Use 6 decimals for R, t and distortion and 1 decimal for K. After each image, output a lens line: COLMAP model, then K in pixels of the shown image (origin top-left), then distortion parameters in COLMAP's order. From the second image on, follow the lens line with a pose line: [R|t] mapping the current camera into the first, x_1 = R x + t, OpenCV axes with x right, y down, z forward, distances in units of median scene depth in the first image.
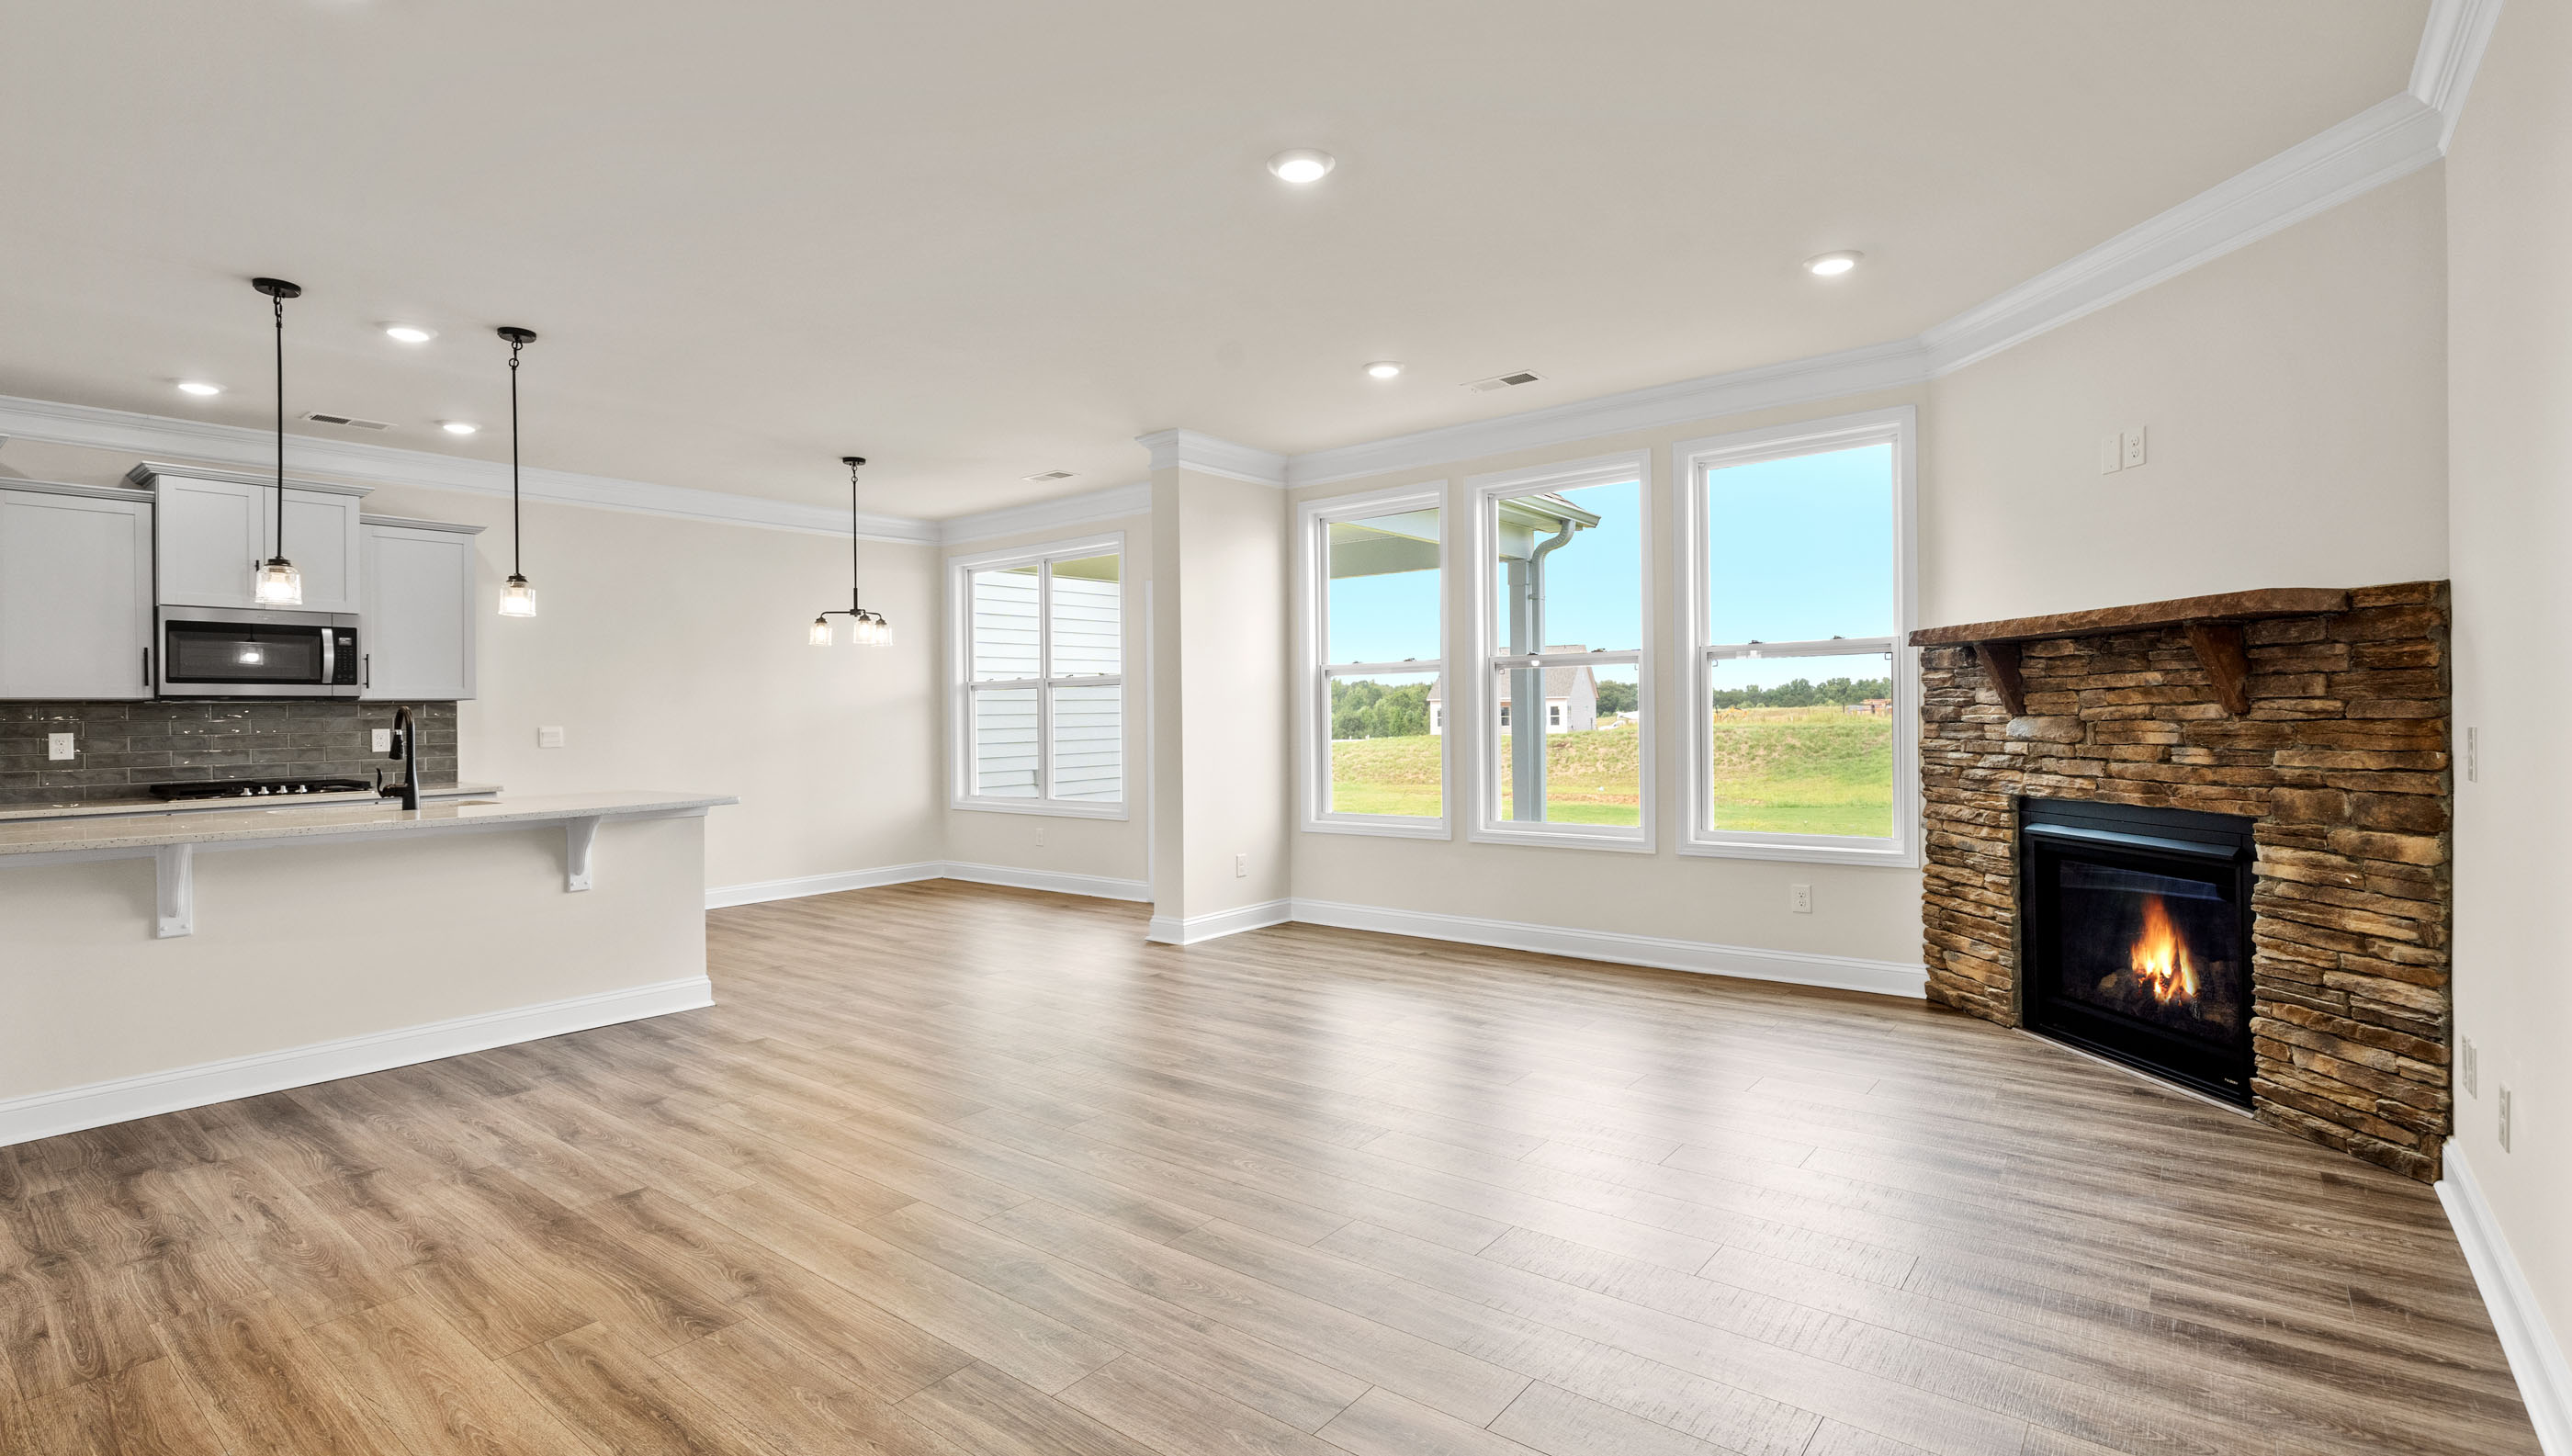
lens RADIAL K [[1164.6, 0, 1250.1], [0, 1164.6, 706.4], [0, 0, 1]] dist [-0.001523, 0.000018]
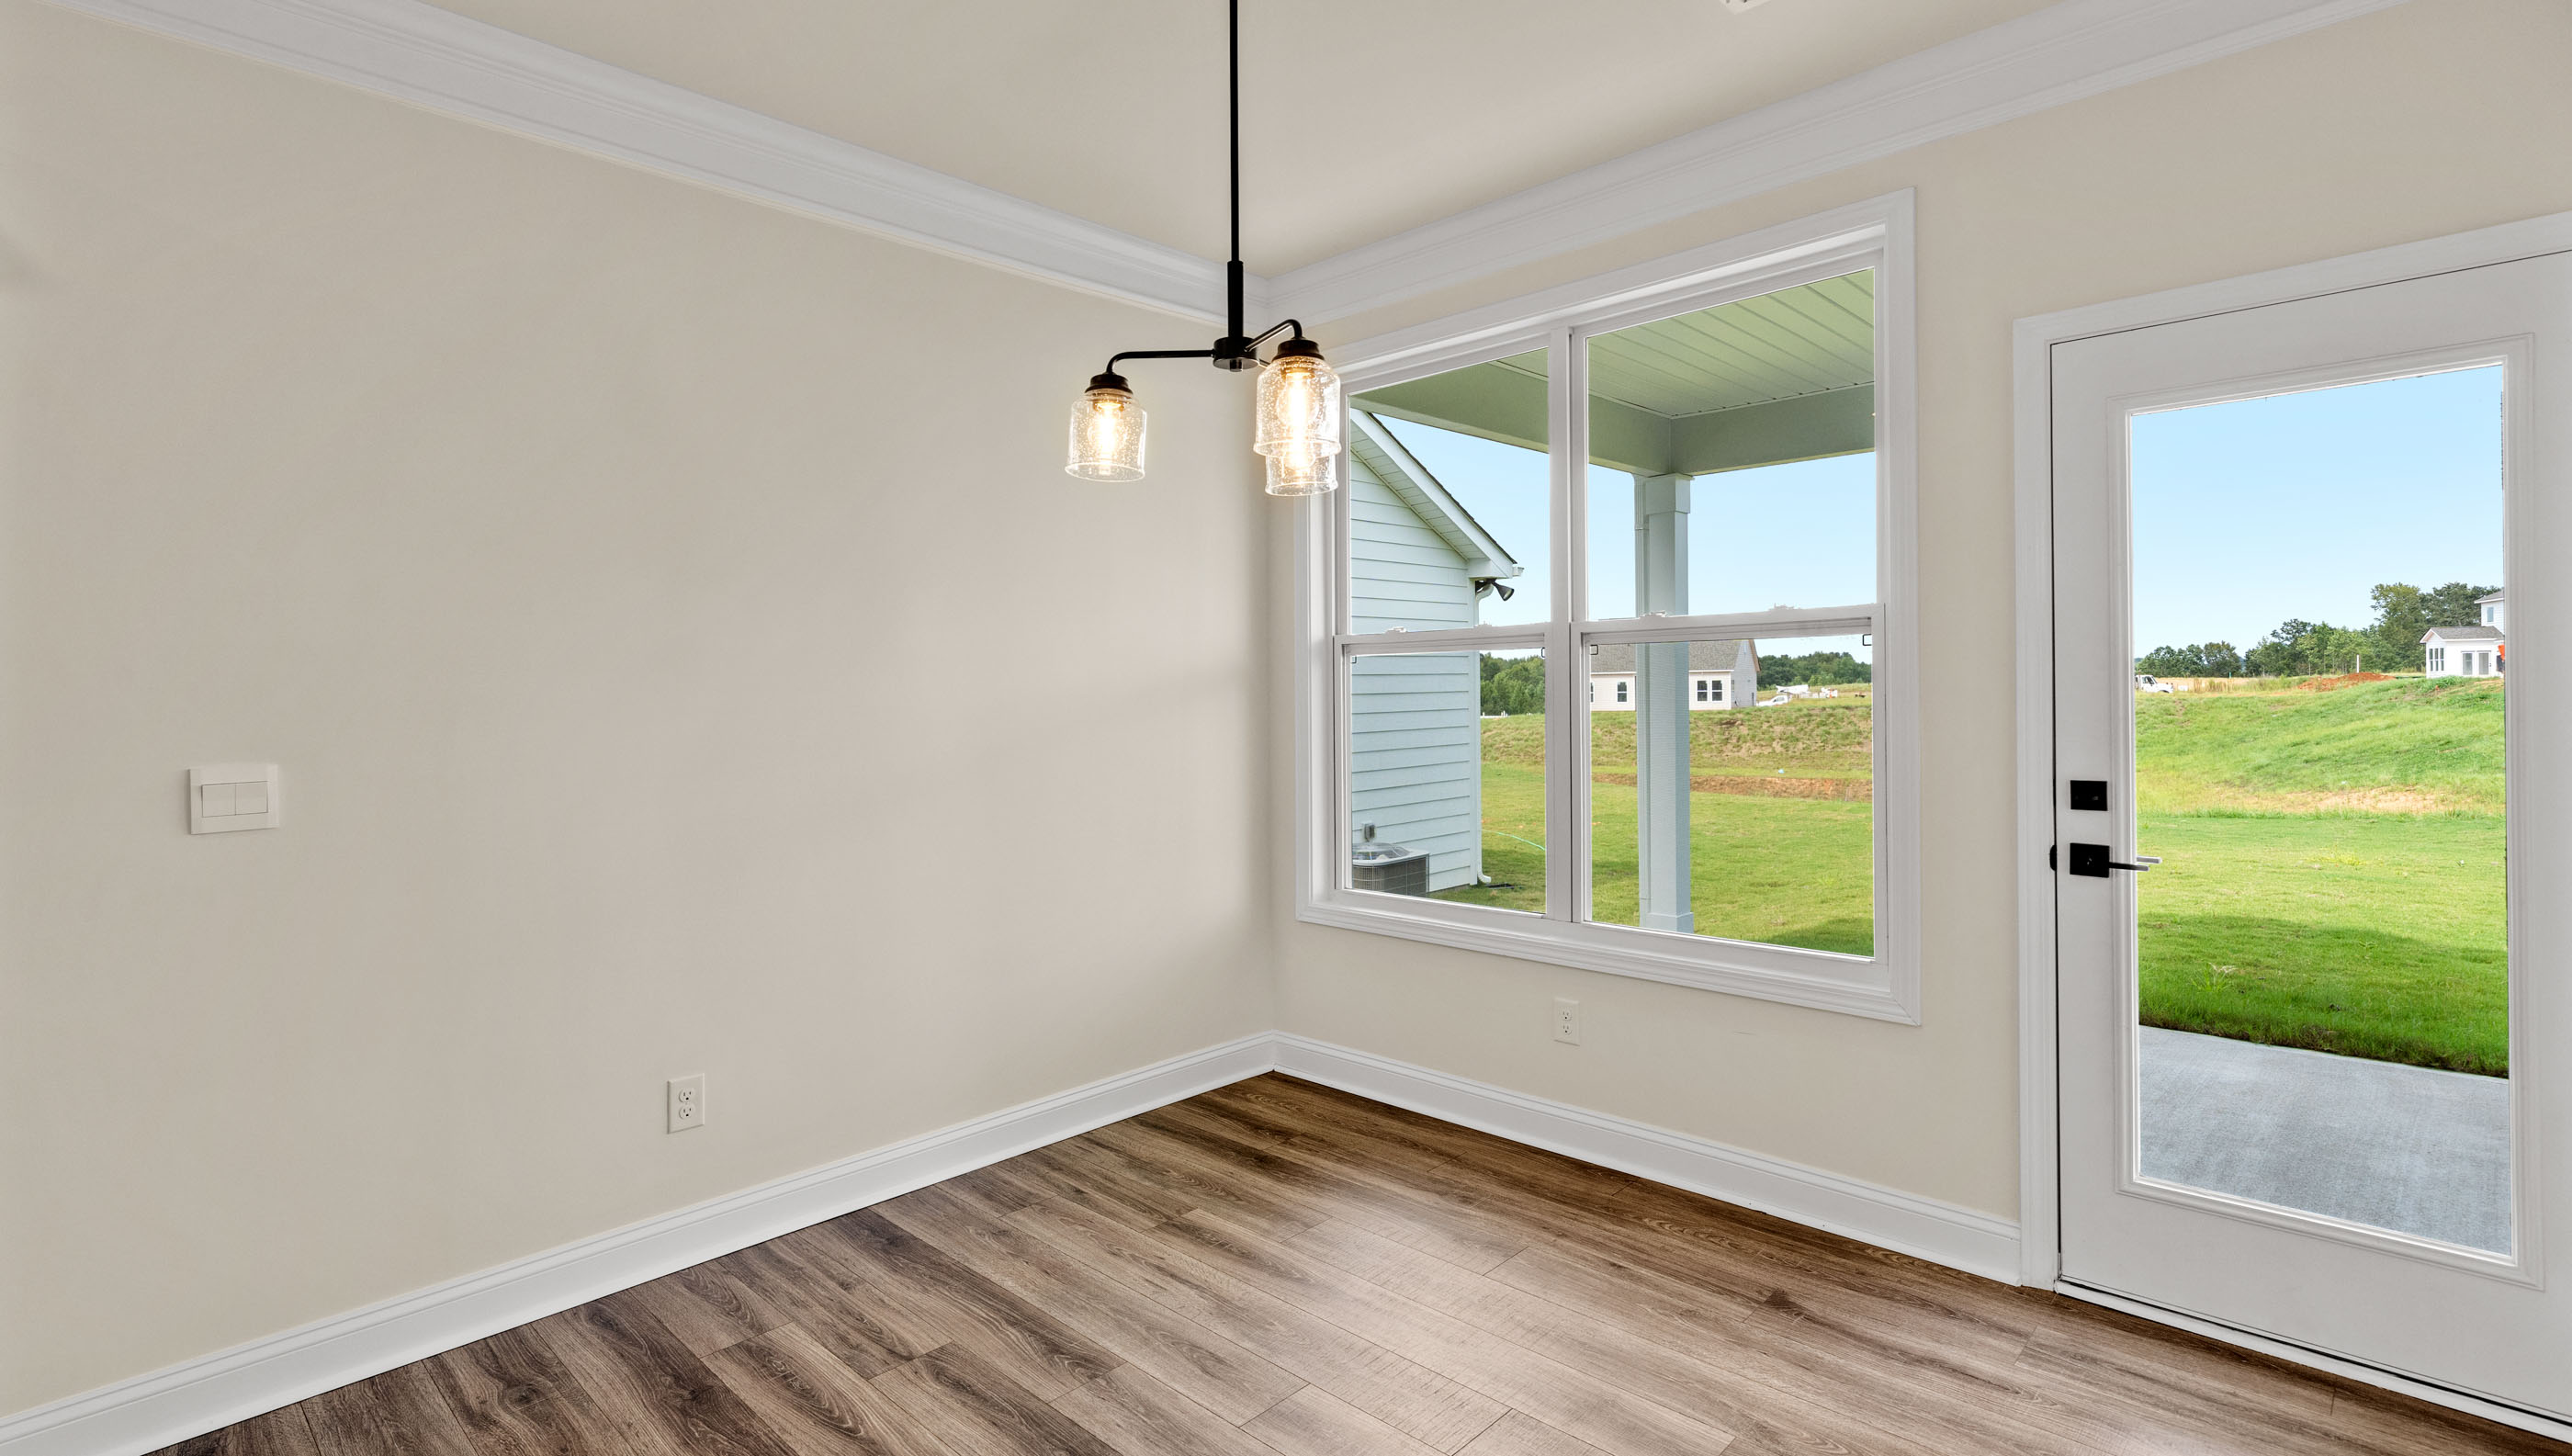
lens RADIAL K [[1188.7, 0, 1291.7], [0, 1188.7, 677.5], [0, 0, 1]] dist [0.000338, 0.000029]
pose [[0.998248, -0.002736, -0.059107, -0.310244], [0.002568, 0.999992, -0.002921, -0.004940], [0.059114, 0.002765, 0.998247, 0.729055]]
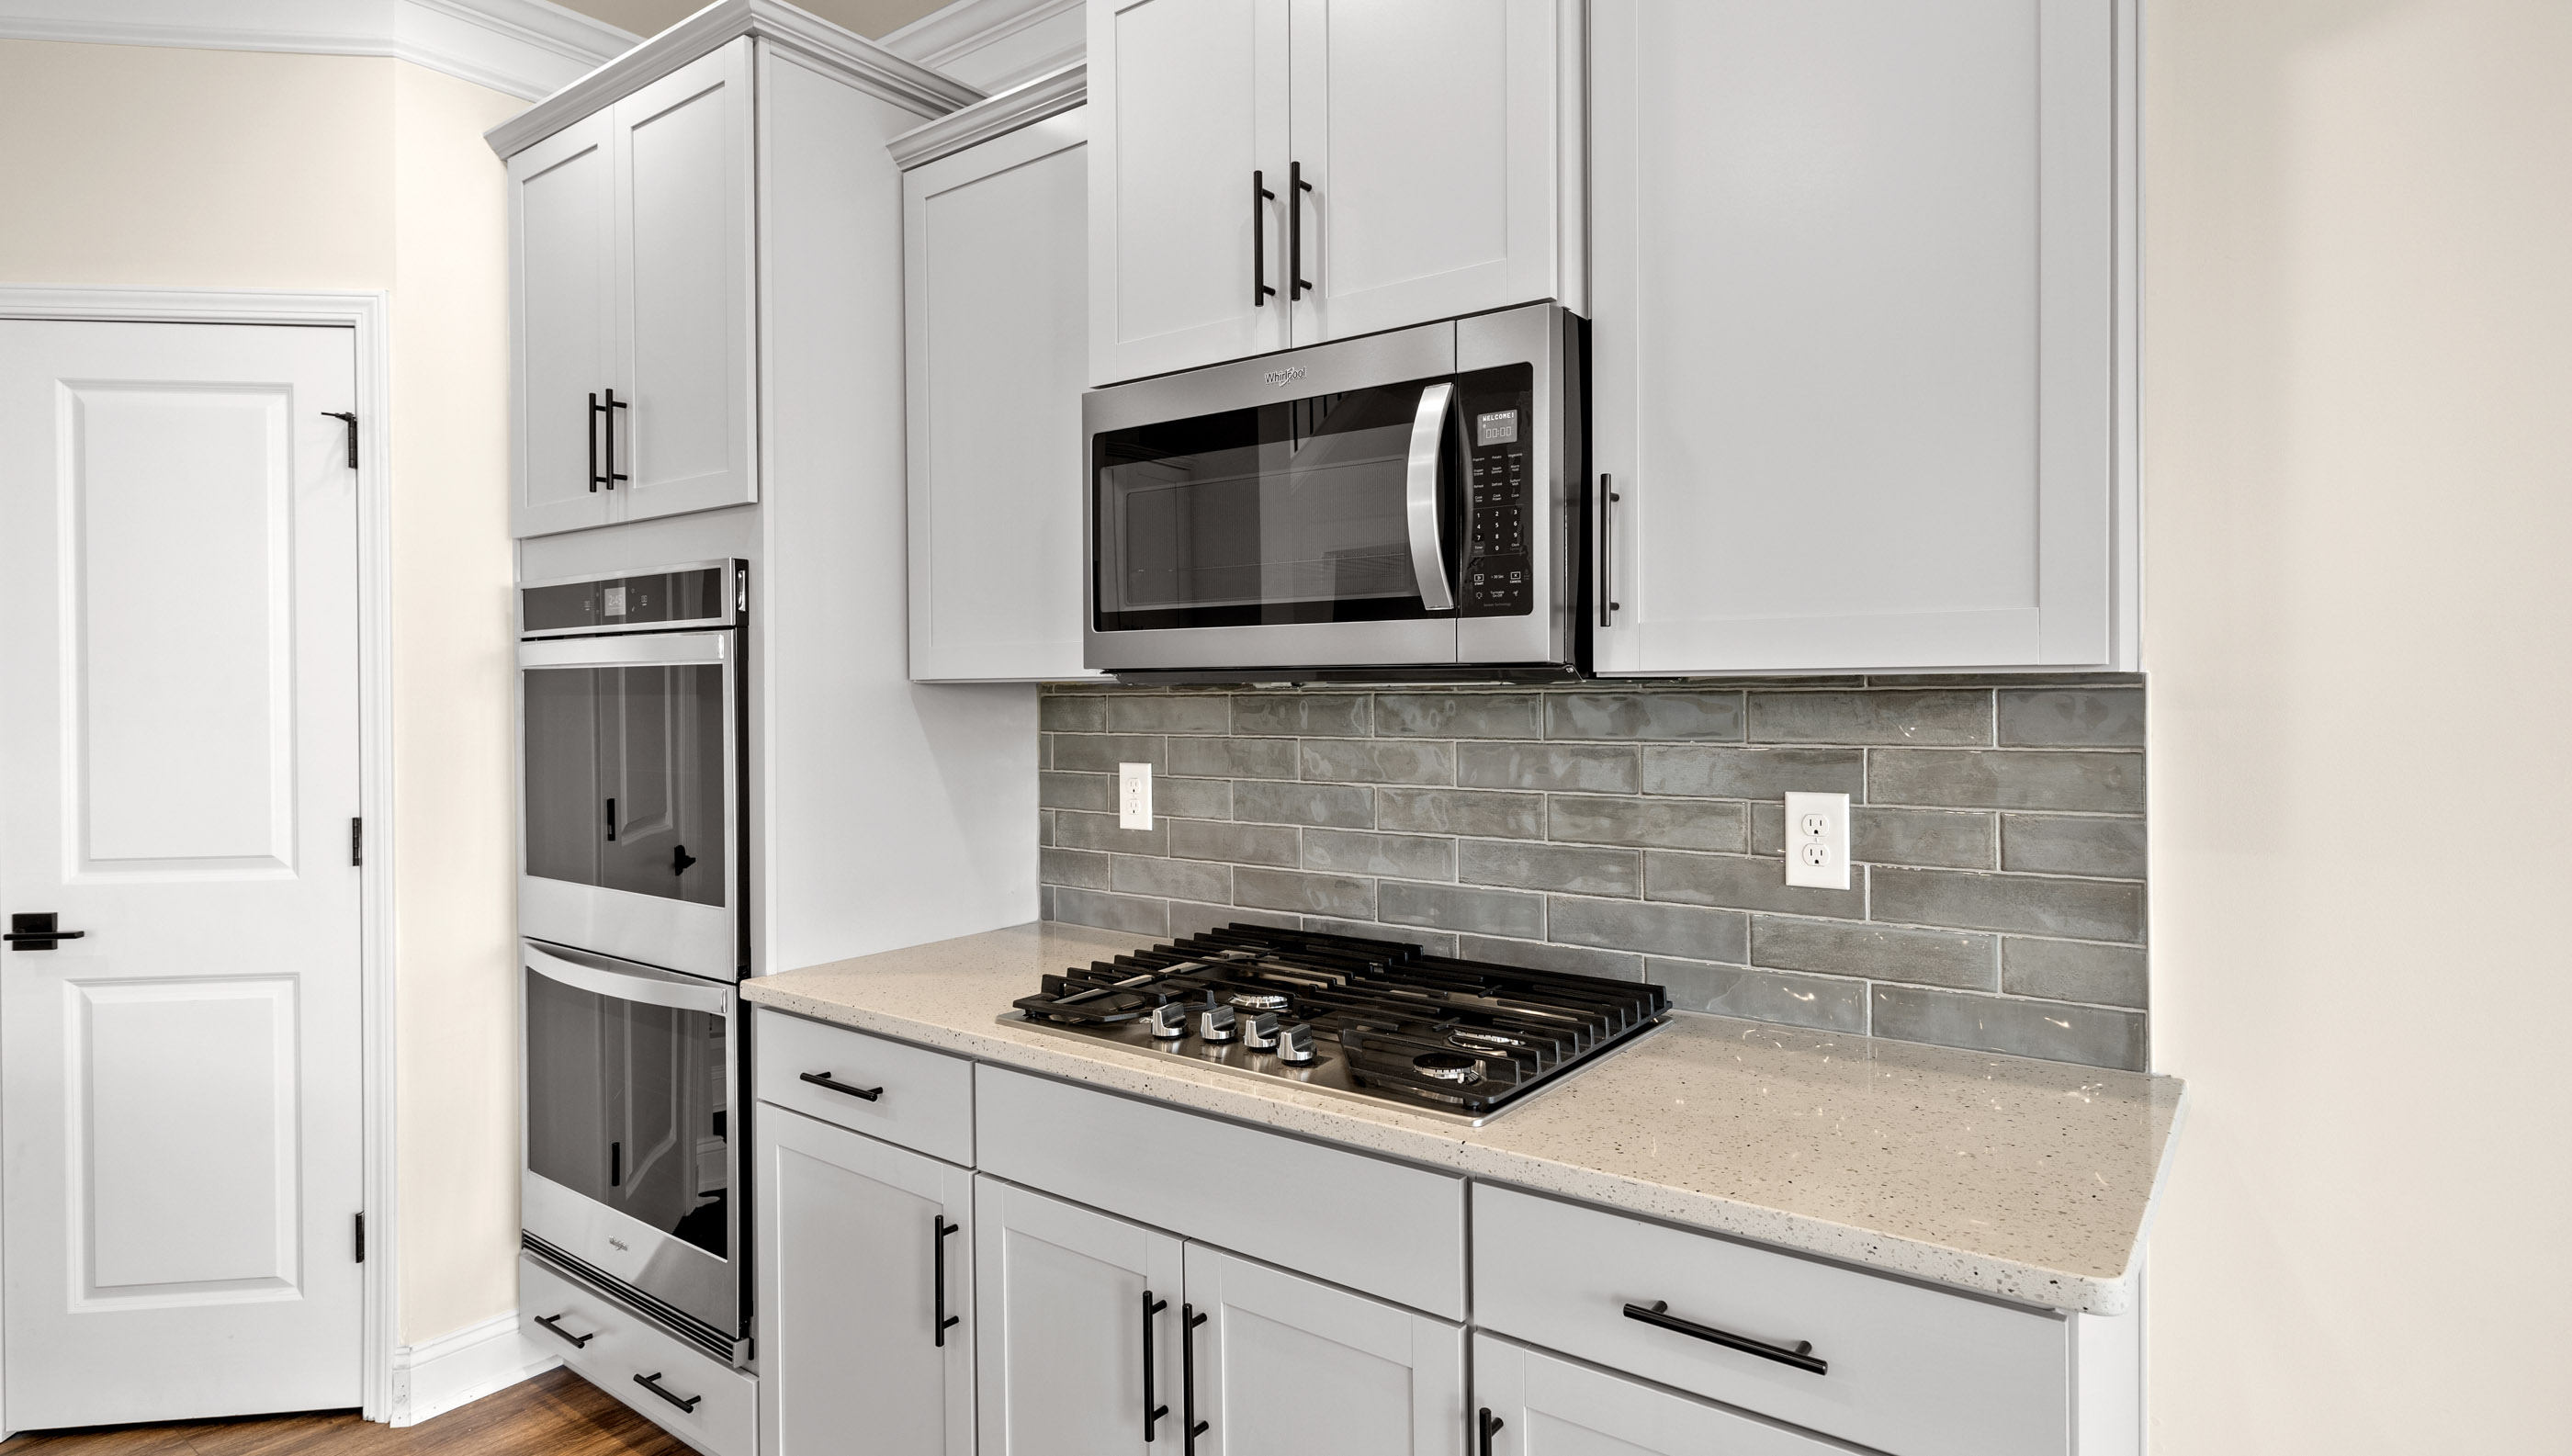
lens RADIAL K [[1402.7, 0, 1182.3], [0, 1402.7, 730.2], [0, 0, 1]] dist [-0.002745, -0.000239]
pose [[0.012597, 0.040534, -0.999099, -0.436734], [0.012893, 0.999088, 0.040697, -0.006856], [0.999838, -0.013394, 0.012063, 0.823297]]
